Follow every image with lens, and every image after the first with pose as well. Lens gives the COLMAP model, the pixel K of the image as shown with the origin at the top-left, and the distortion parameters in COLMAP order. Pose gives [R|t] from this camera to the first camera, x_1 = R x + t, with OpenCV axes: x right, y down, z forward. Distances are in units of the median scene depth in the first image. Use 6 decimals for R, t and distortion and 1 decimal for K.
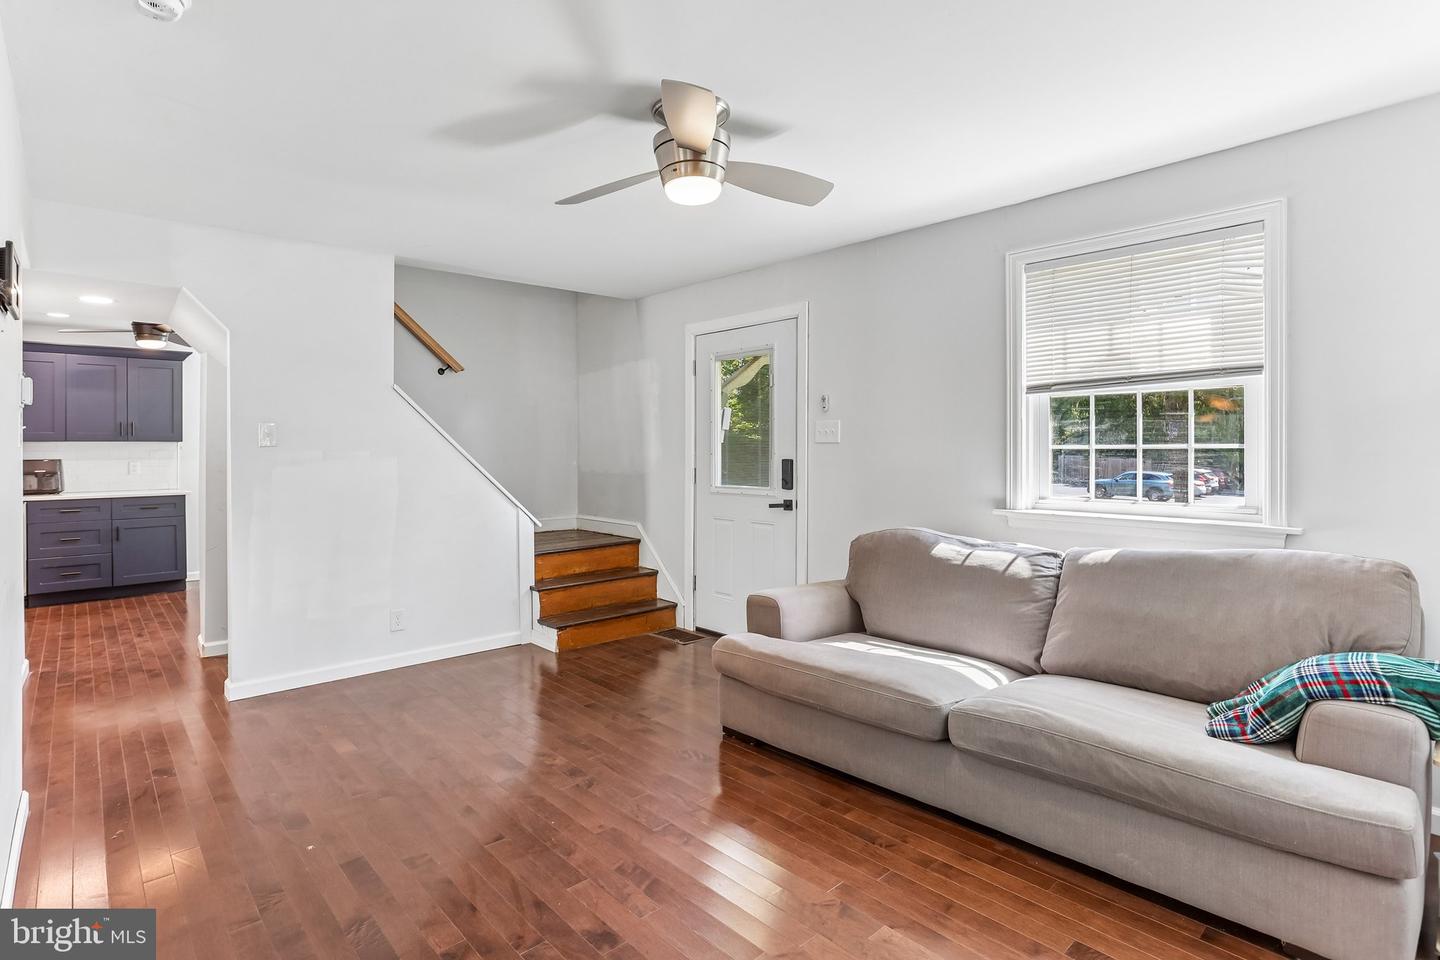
lens RADIAL K [[715.4, 0, 701.4], [0, 715.4, 459.8], [0, 0, 1]] dist [-0.050316, 0.026147]
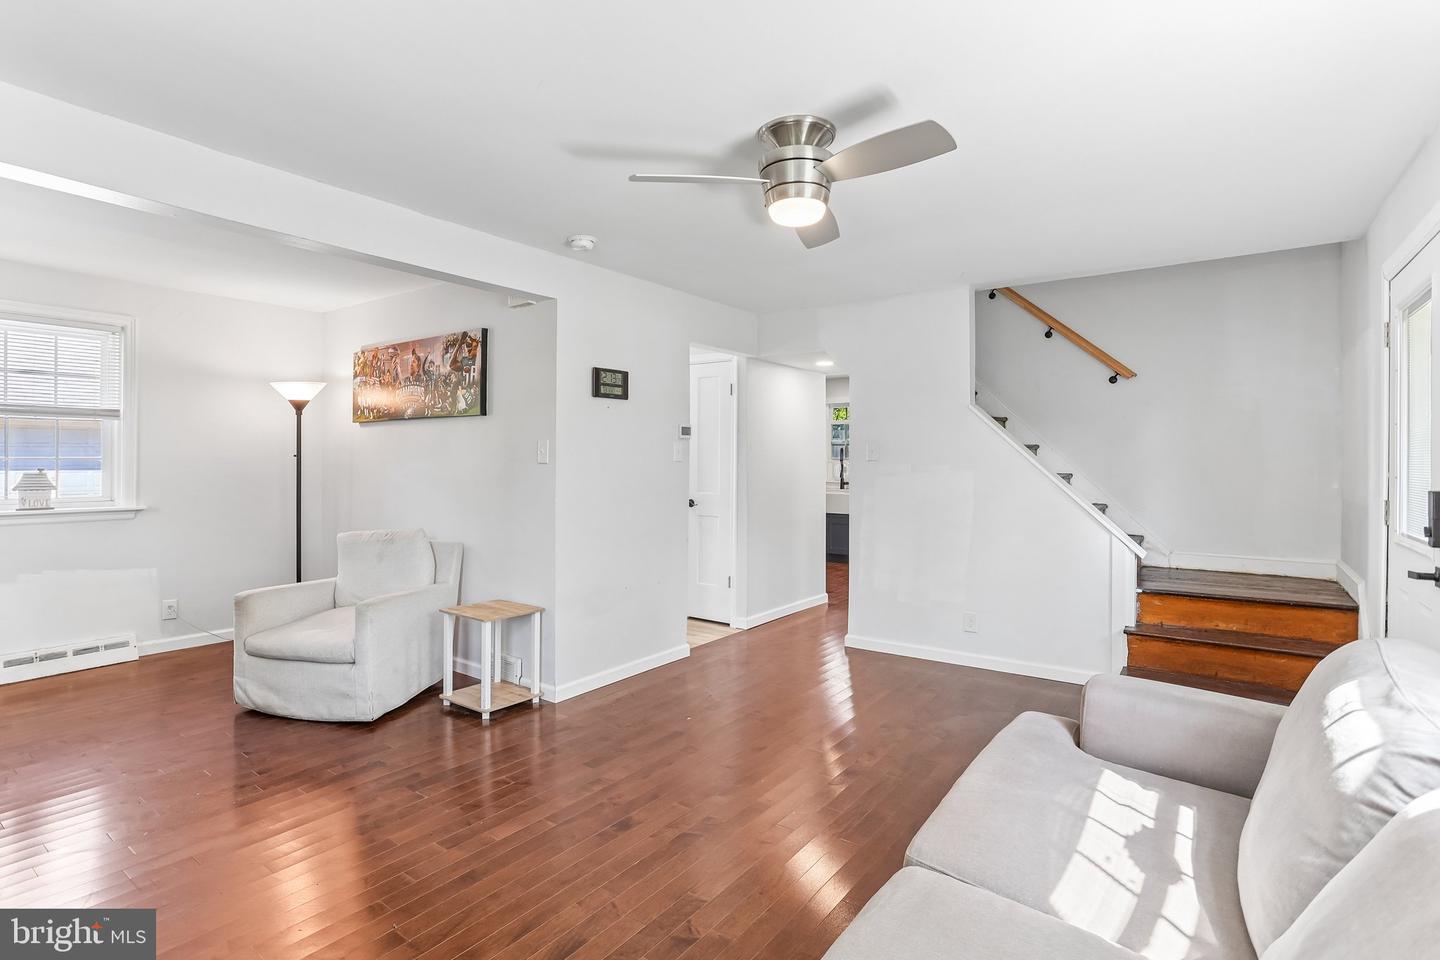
lens RADIAL K [[715.4, 0, 701.4], [0, 715.4, 459.8], [0, 0, 1]] dist [-0.050316, 0.026147]
pose [[0.194874, 0.003780, -0.980821, 0.691153], [-0.017693, 0.999843, 0.000338, -0.016780], [0.980669, 0.017288, 0.194910, 0.488931]]
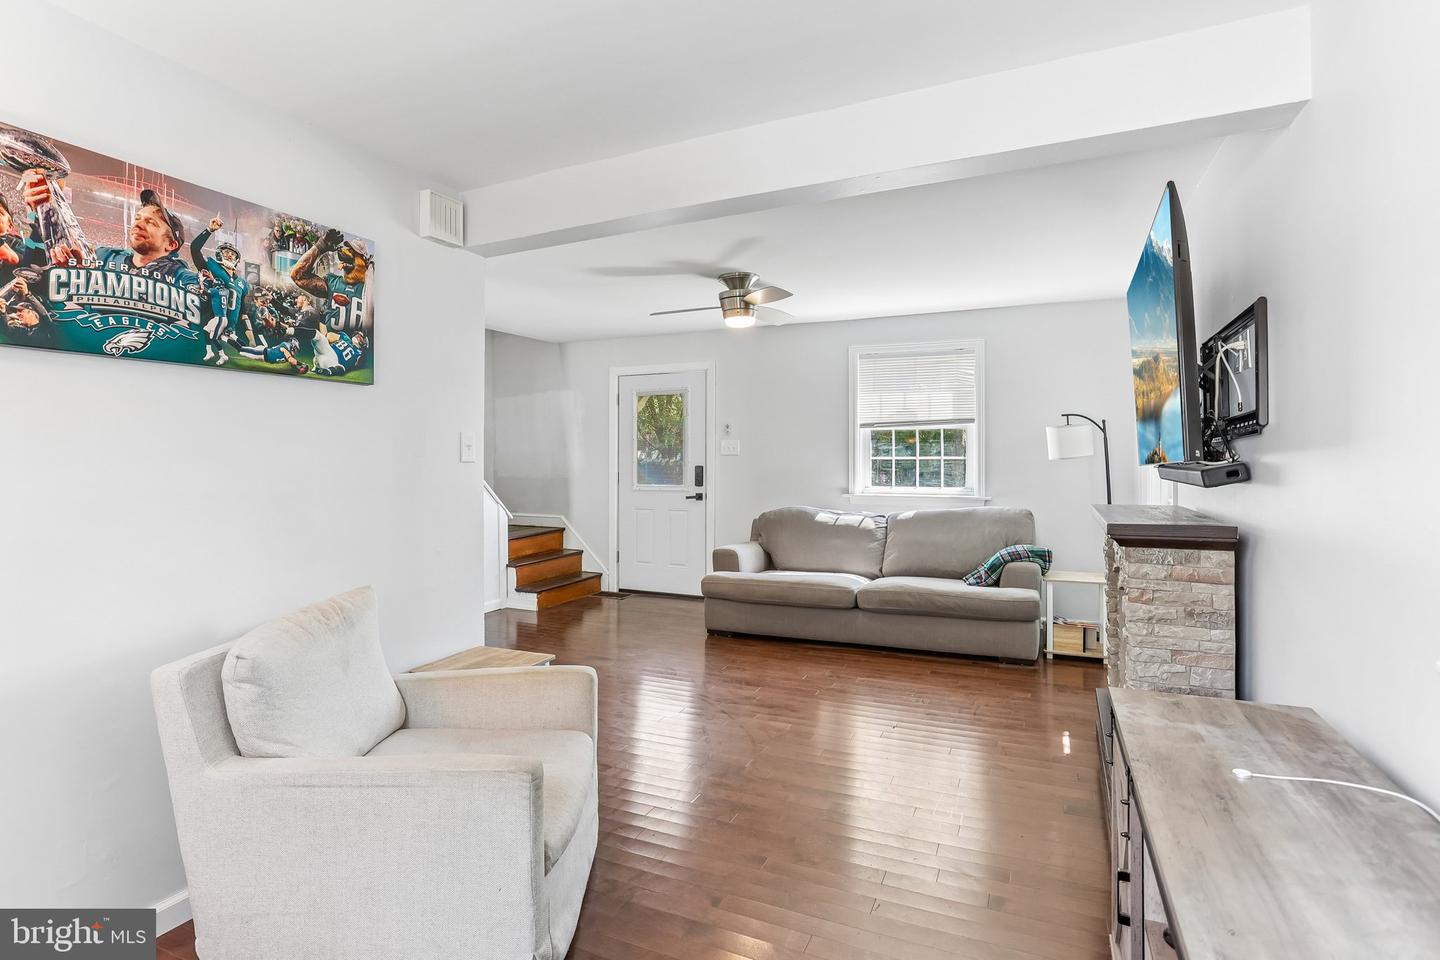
lens RADIAL K [[715.4, 0, 701.4], [0, 715.4, 459.8], [0, 0, 1]] dist [-0.050316, 0.026147]
pose [[0.922353, -0.000440, 0.386348, -0.595756], [0.004369, 0.999947, -0.009292, 0.000979], [-0.386324, 0.010259, 0.922306, -0.491368]]
